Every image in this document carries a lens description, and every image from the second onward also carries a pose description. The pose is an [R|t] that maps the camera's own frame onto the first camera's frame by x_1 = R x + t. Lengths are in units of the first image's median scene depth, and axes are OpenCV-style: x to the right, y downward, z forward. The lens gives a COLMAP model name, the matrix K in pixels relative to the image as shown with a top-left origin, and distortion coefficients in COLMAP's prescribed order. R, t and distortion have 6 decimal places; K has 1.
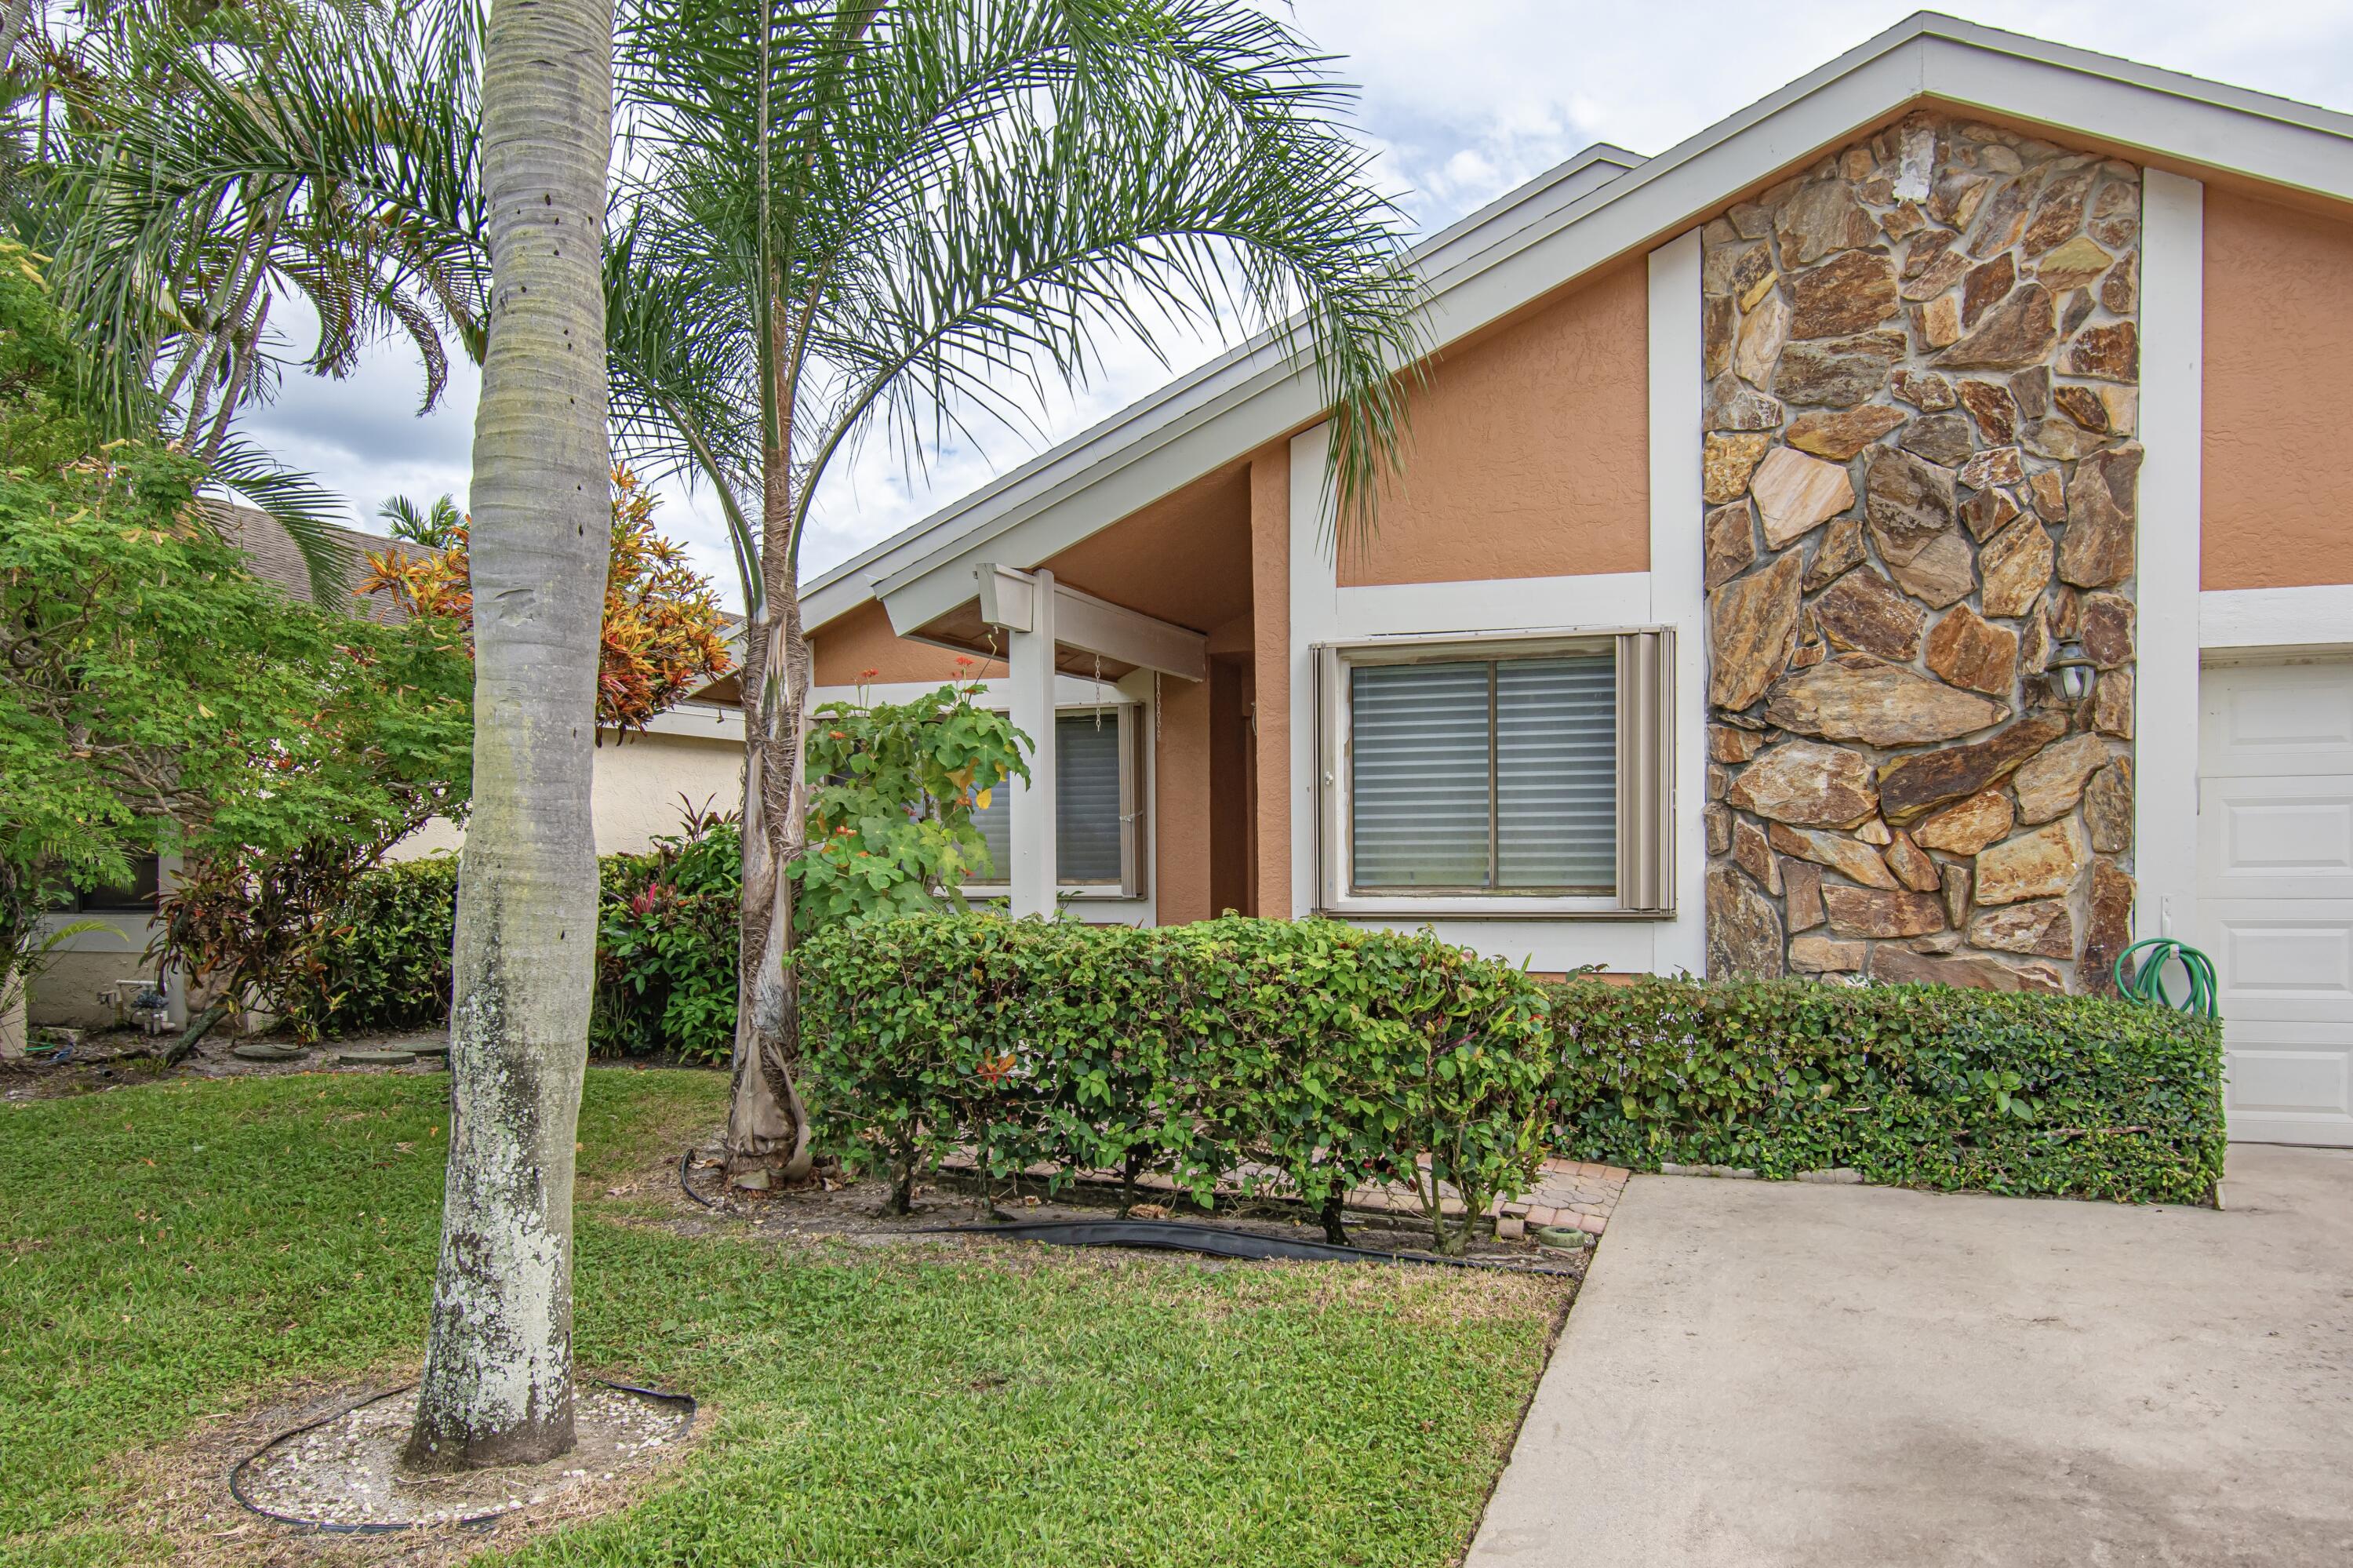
lens RADIAL K [[1754.6, 0, 1178.5], [0, 1754.6, 863.3], [0, 0, 1]] dist [-0.001983, -0.006692]
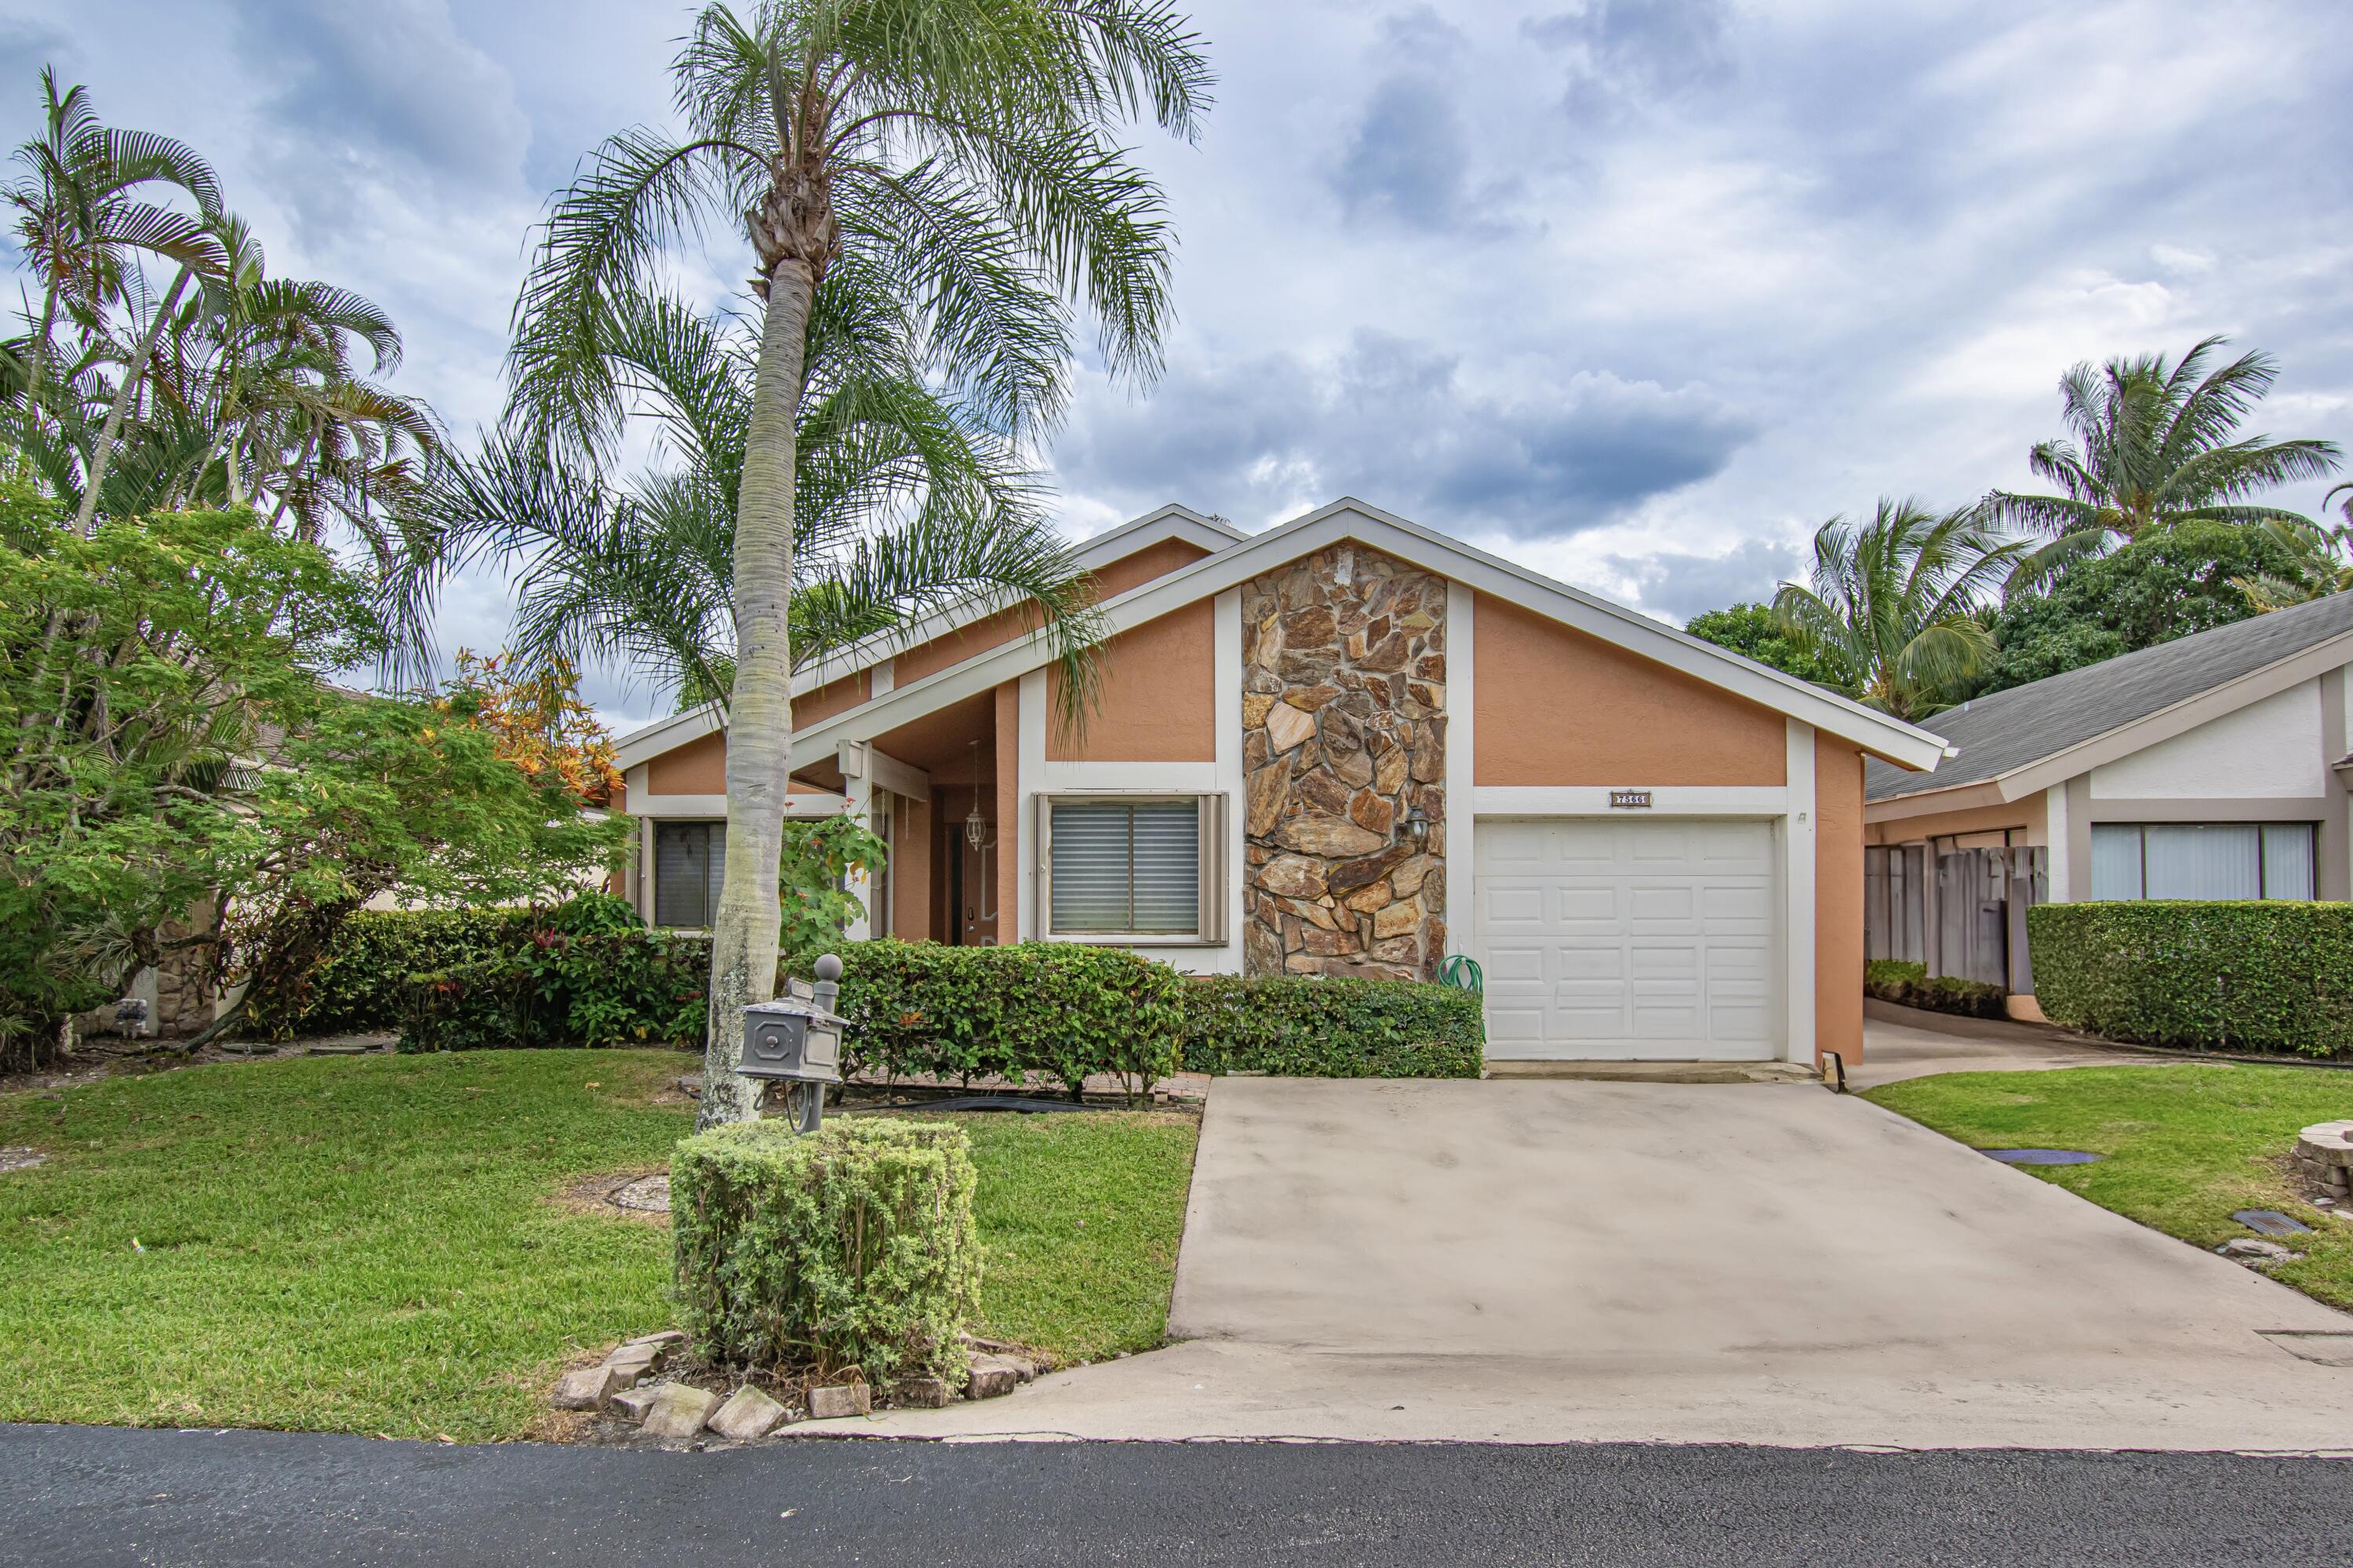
lens RADIAL K [[1493.5, 0, 1166.0], [0, 1493.5, 788.2], [0, 0, 1]] dist [0.006754, 0.000751]
pose [[0.958868, 0.031303, 0.282121, -0.253203], [-0.005774, 0.995846, -0.090872, 0.009203], [-0.283793, 0.085506, 0.955066, -0.560387]]
